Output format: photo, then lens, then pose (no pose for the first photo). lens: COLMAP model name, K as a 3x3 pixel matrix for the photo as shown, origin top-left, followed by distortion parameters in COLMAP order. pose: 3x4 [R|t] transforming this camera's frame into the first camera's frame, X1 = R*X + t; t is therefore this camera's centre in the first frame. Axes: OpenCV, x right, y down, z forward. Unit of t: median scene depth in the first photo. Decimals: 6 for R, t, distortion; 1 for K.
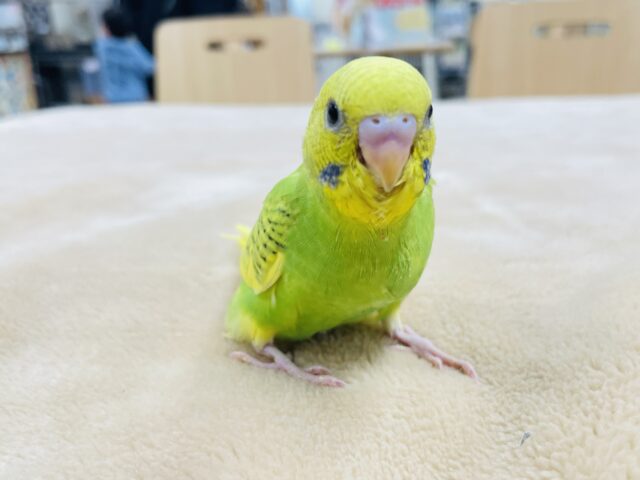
lens RADIAL K [[642.4, 0, 320.0], [0, 642.4, 240.0], [0, 0, 1]] dist [-0.007559, -0.016043]
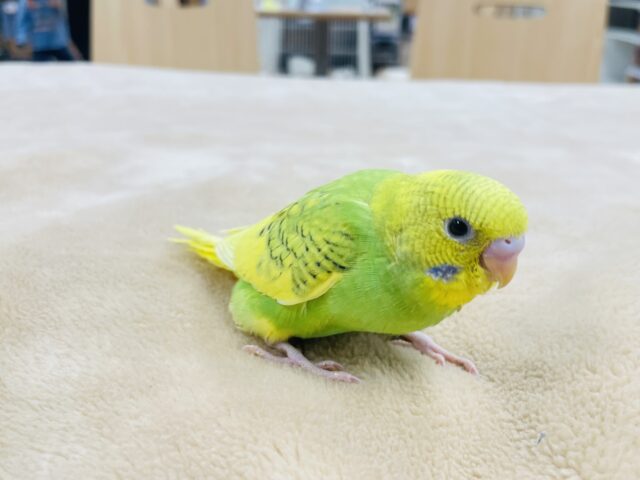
lens RADIAL K [[632.7, 0, 320.0], [0, 632.7, 240.0], [0, 0, 1]] dist [-0.009378, 0.000554]
pose [[0.993375, 0.027075, 0.111687, -0.168778], [-0.033686, 0.997763, 0.057744, -0.075109], [-0.109874, -0.061124, 0.992064, -0.030007]]
